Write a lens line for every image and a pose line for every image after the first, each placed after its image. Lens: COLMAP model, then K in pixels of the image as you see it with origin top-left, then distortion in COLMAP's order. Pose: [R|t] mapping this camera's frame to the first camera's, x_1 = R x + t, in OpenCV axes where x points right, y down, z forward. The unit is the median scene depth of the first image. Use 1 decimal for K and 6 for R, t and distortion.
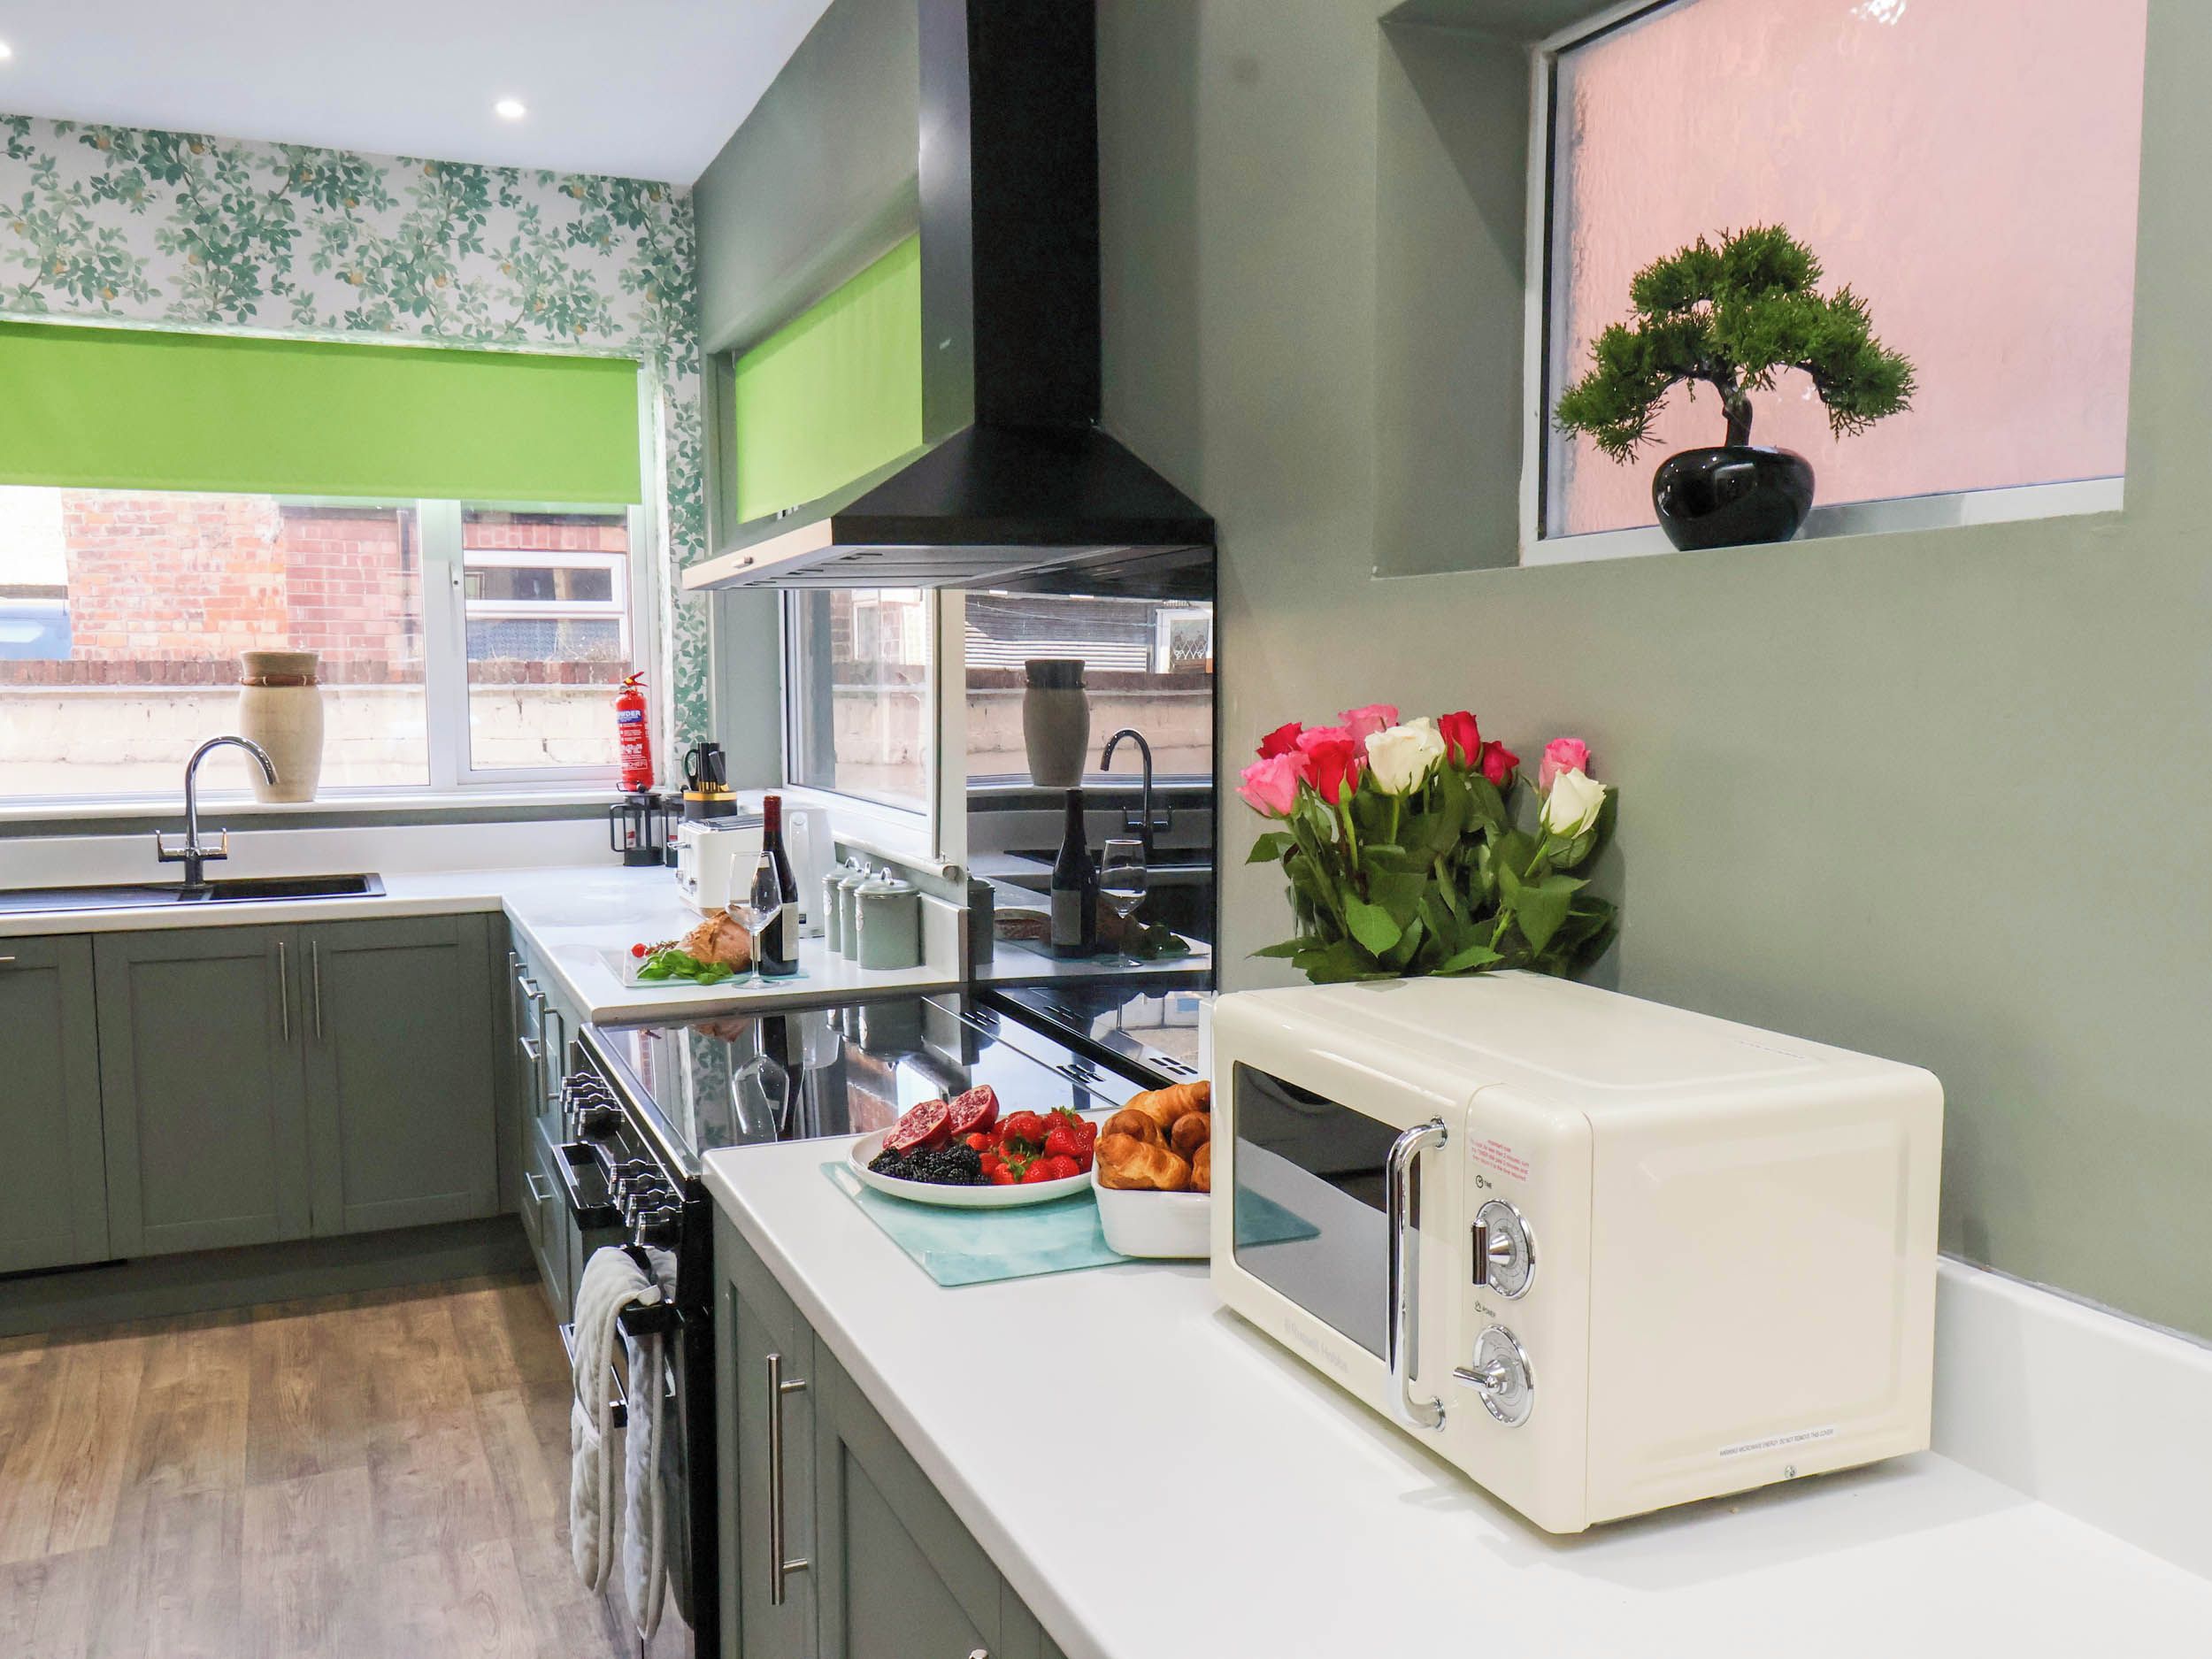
lens RADIAL K [[1846.1, 0, 1115.6], [0, 1846.1, 867.1], [0, 0, 1]] dist [0.015579, -0.008784]
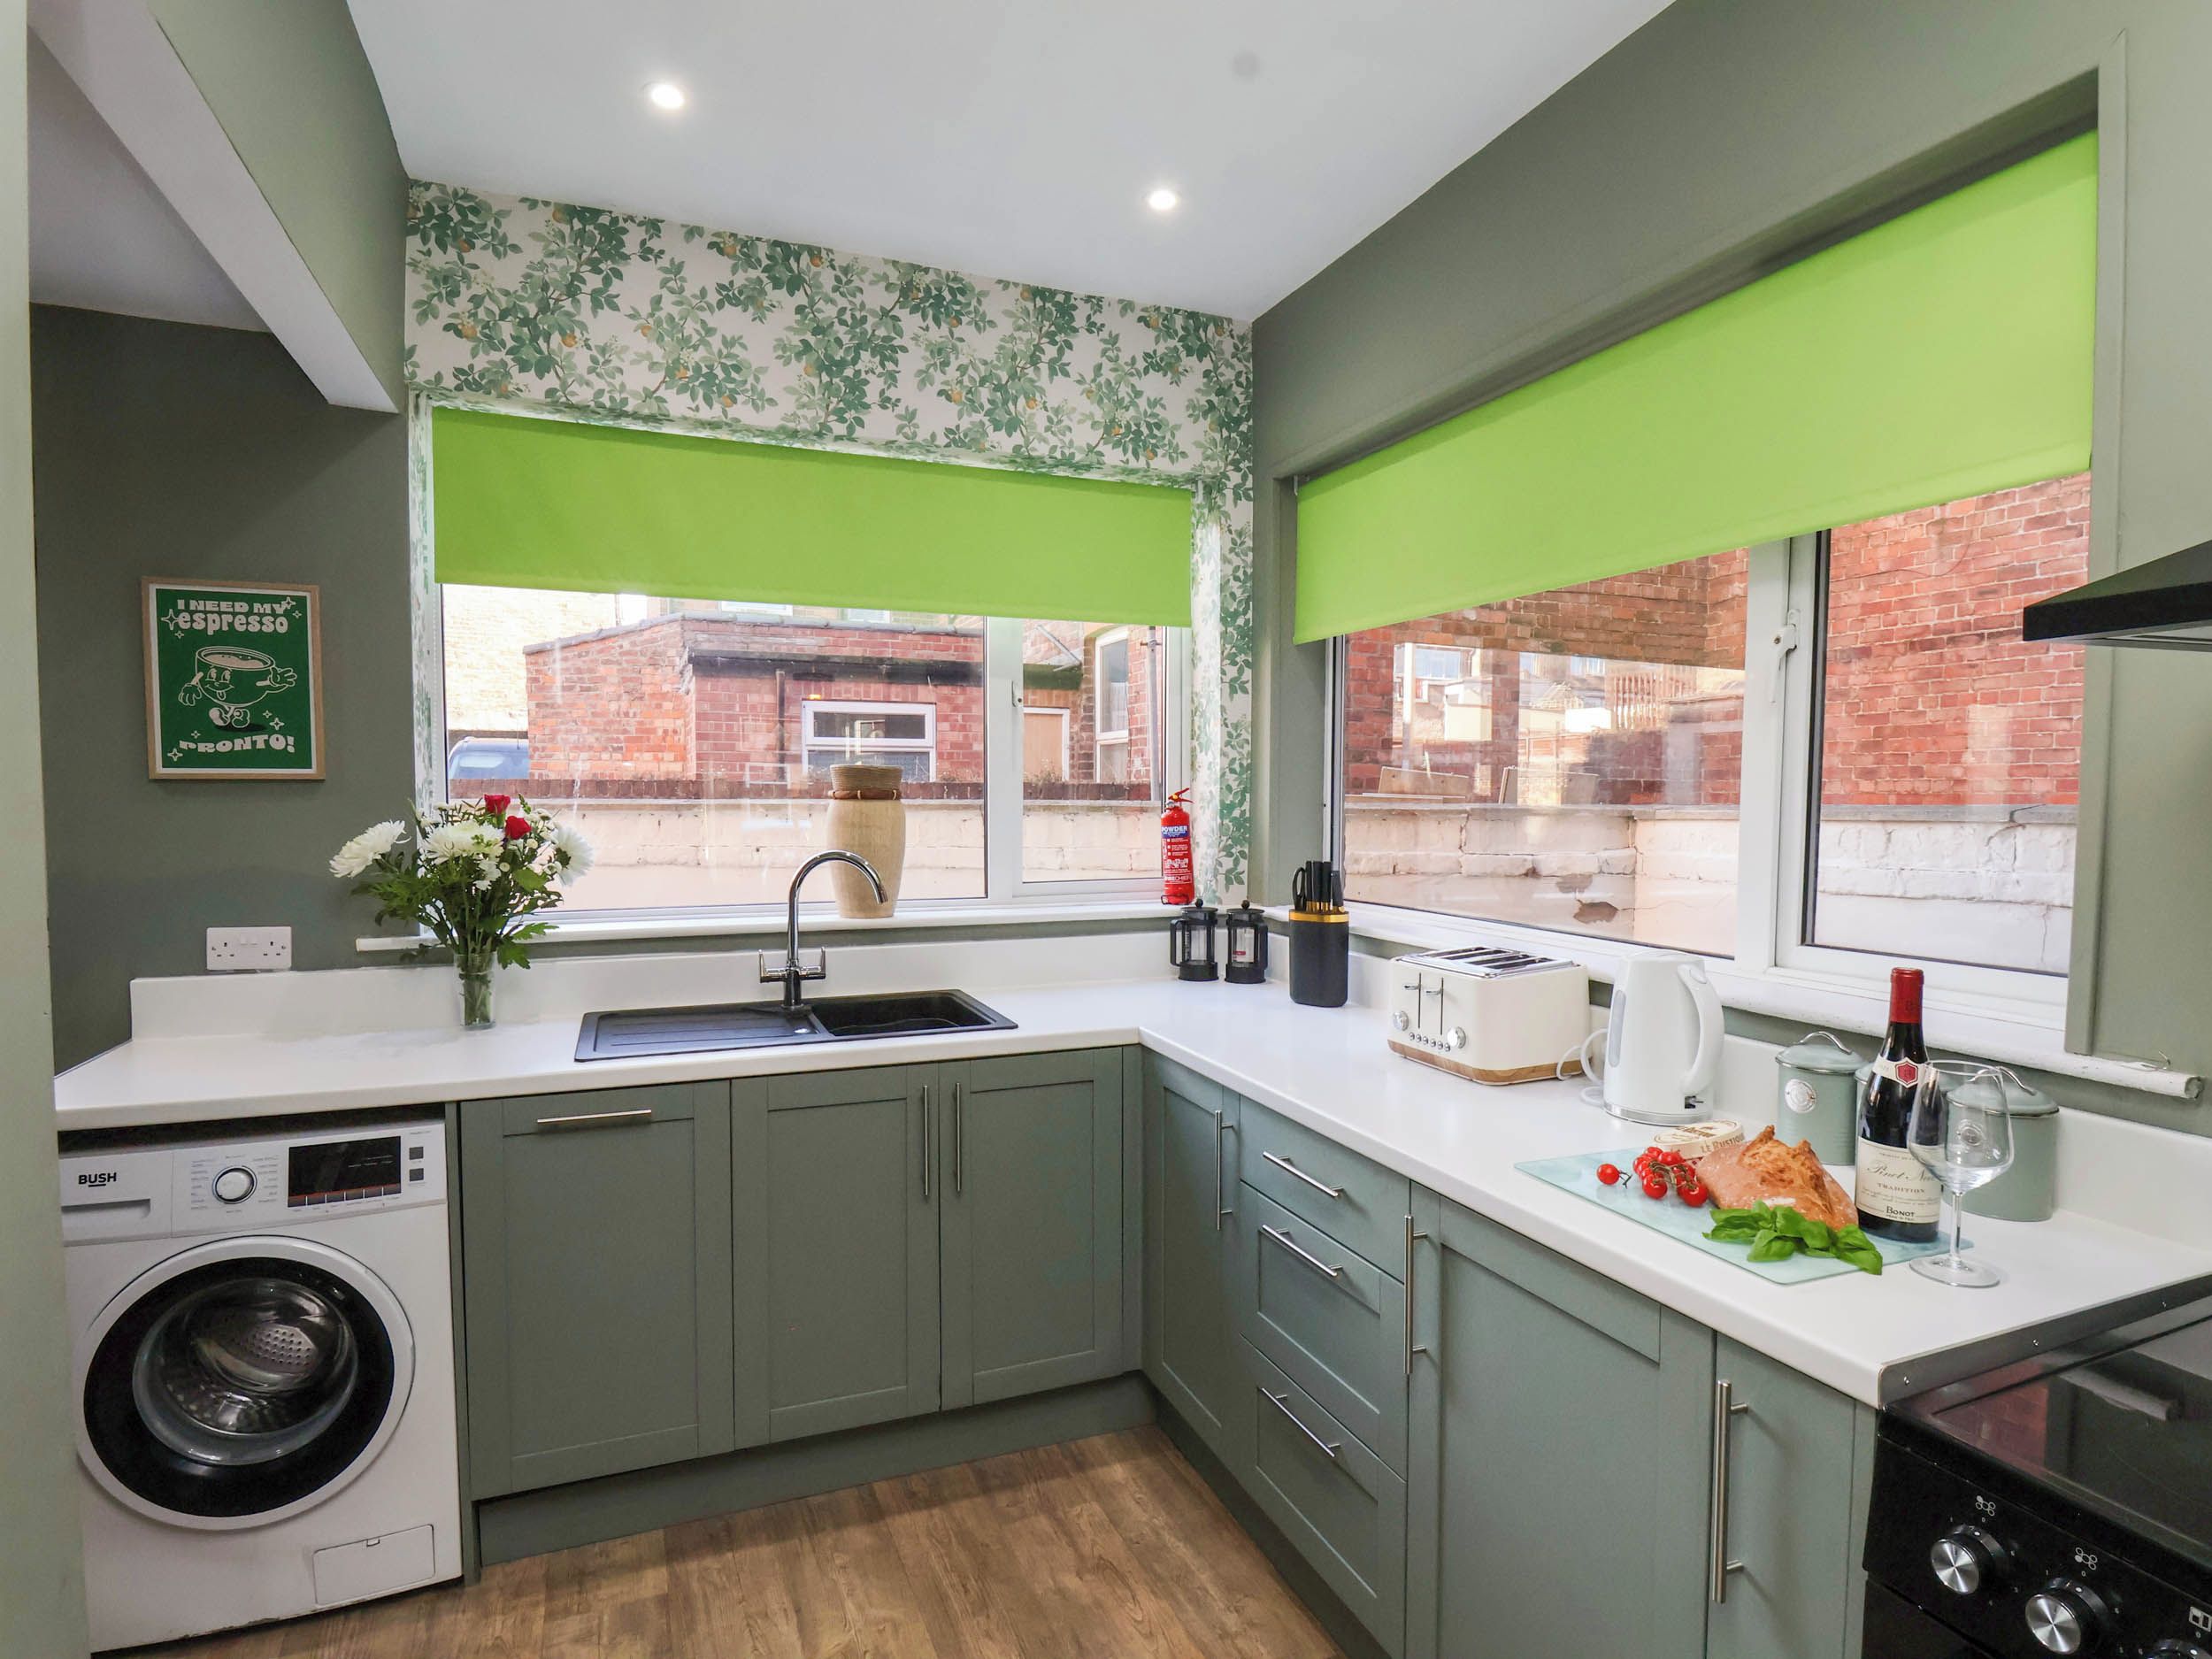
lens RADIAL K [[1175.4, 0, 1100.5], [0, 1175.4, 853.9], [0, 0, 1]] dist [-0.000664, -0.000838]
pose [[0.999598, 0.008294, -0.027125, -0.308570], [-0.009754, 0.998485, -0.054154, -0.035889], [0.026635, 0.054397, 0.998164, 0.375016]]
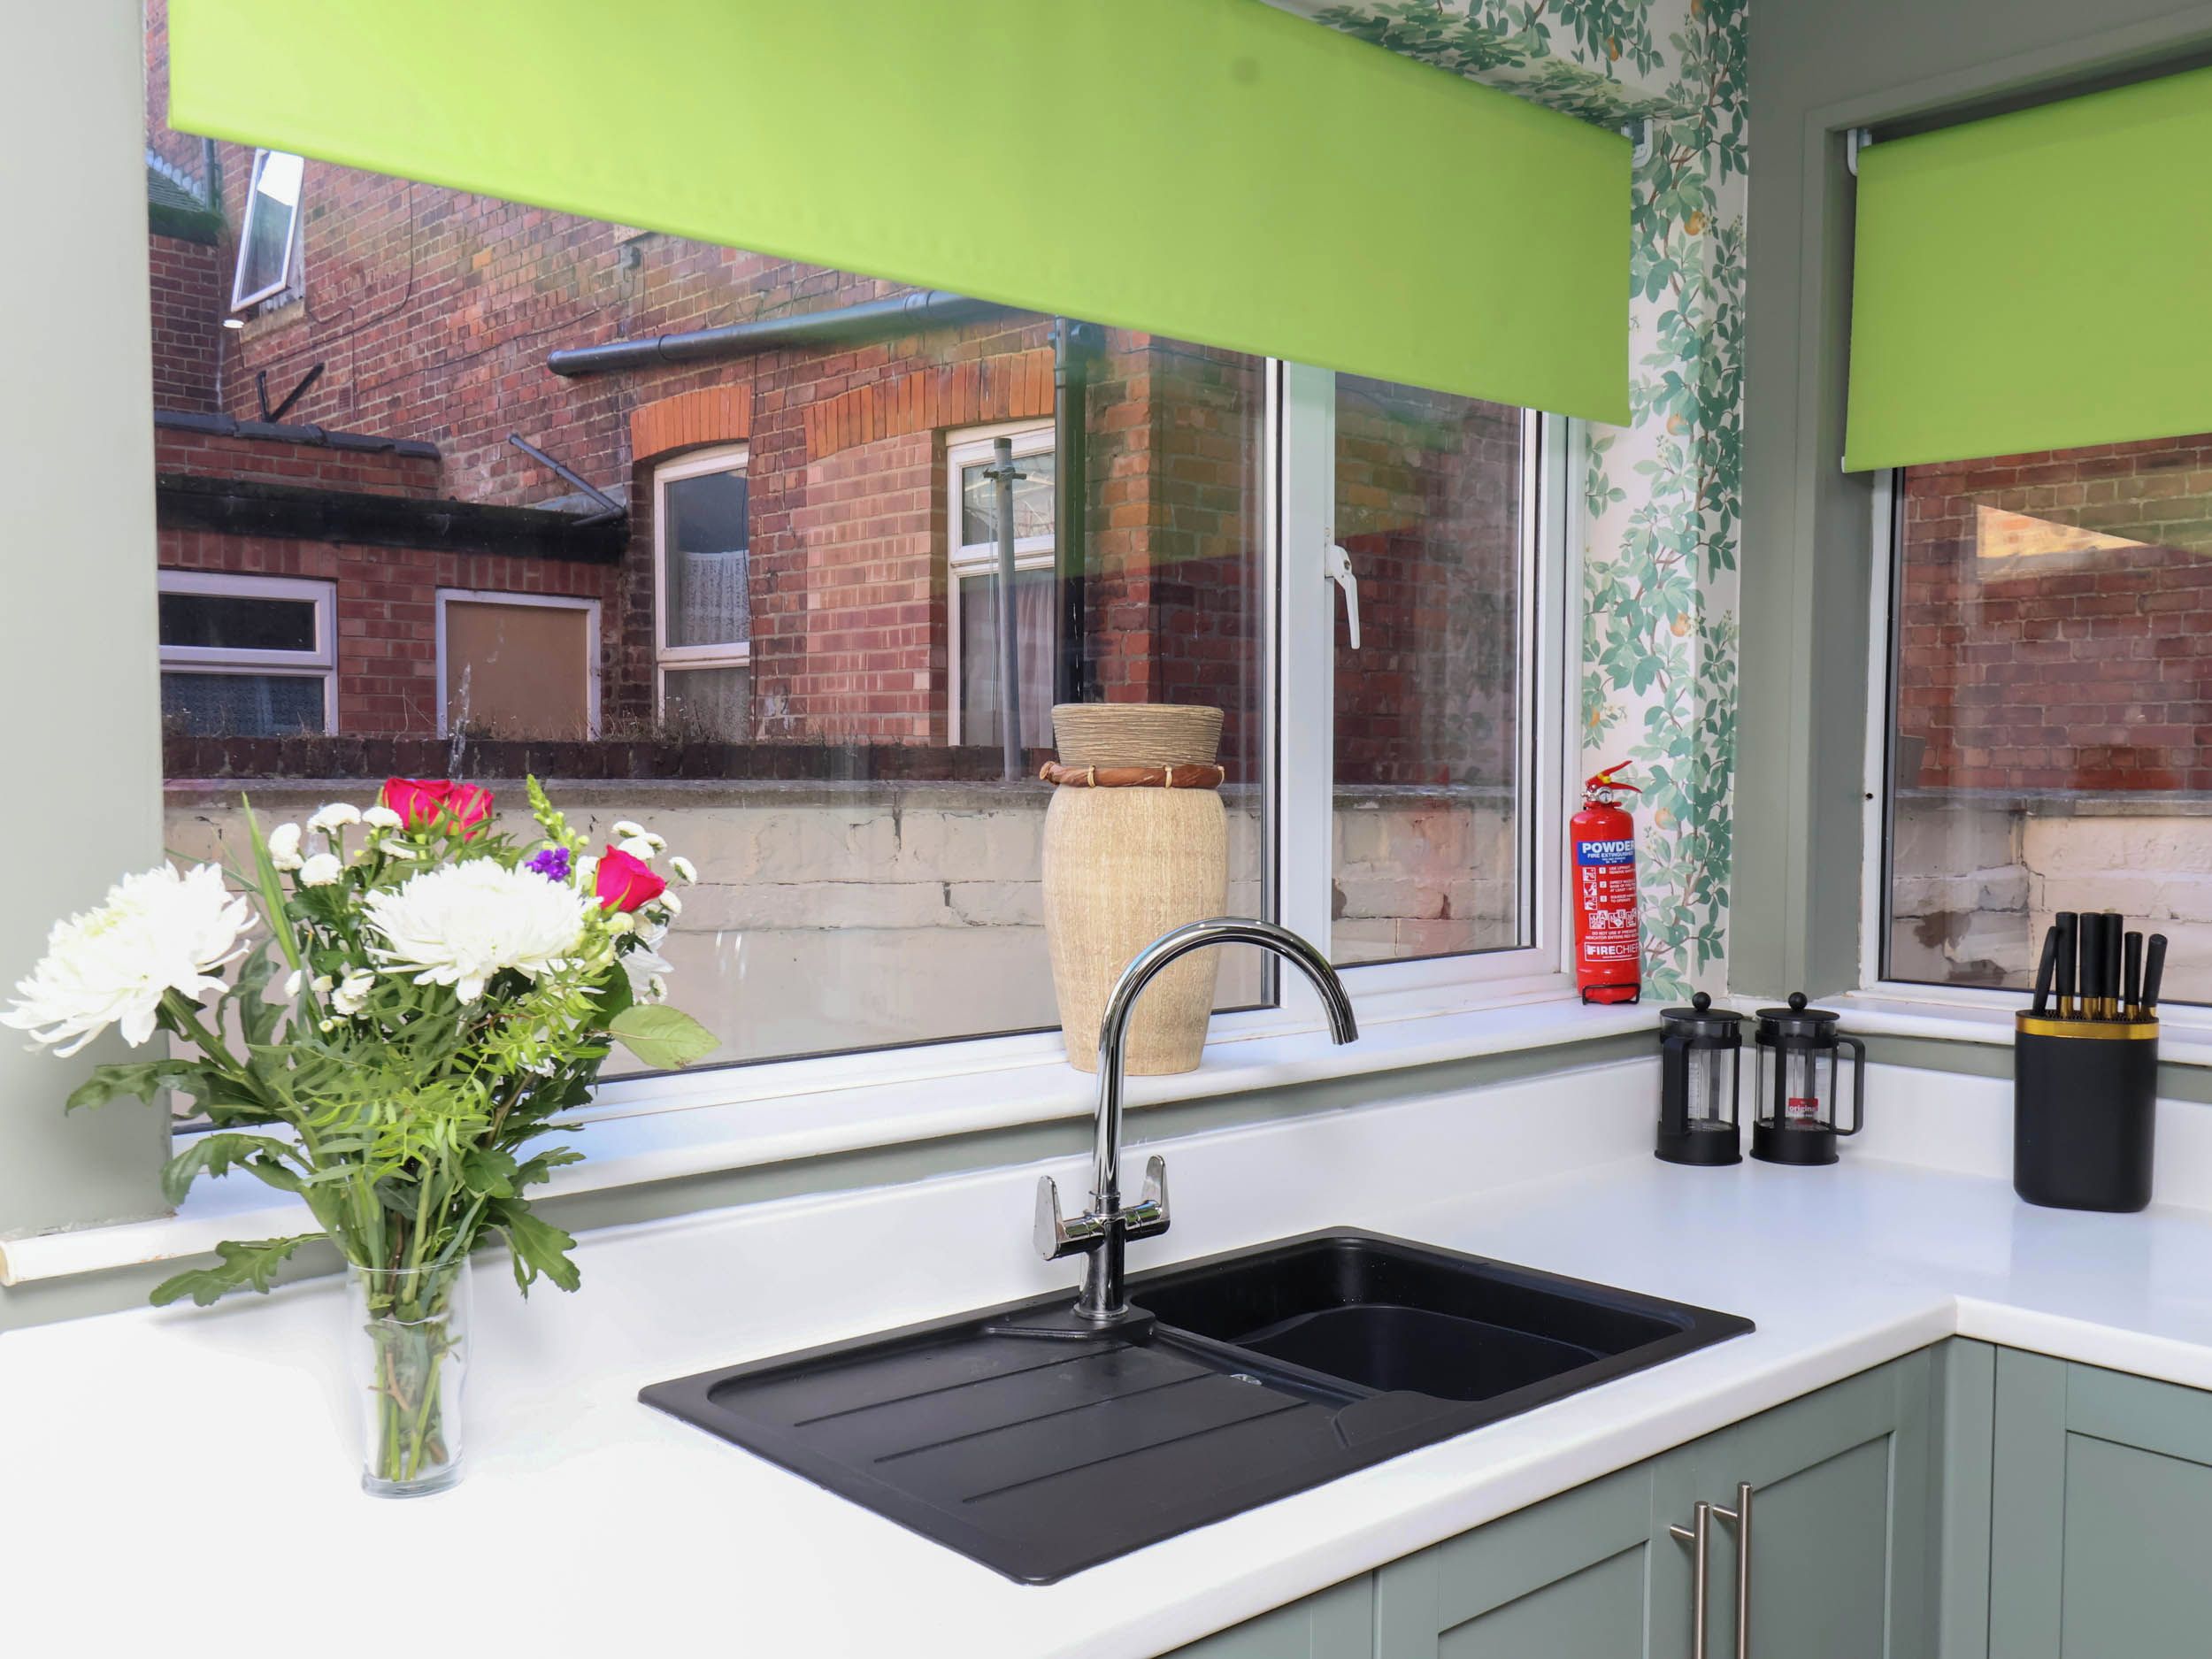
lens RADIAL K [[1999.9, 0, 1102.1], [0, 1999.9, 880.1], [0, 0, 1]] dist [0.014585, 0.004510]
pose [[0.947971, -0.007816, 0.318262, -0.603248], [0.022983, 0.998770, -0.043928, -0.057753], [-0.317527, 0.048957, 0.946985, 0.580104]]
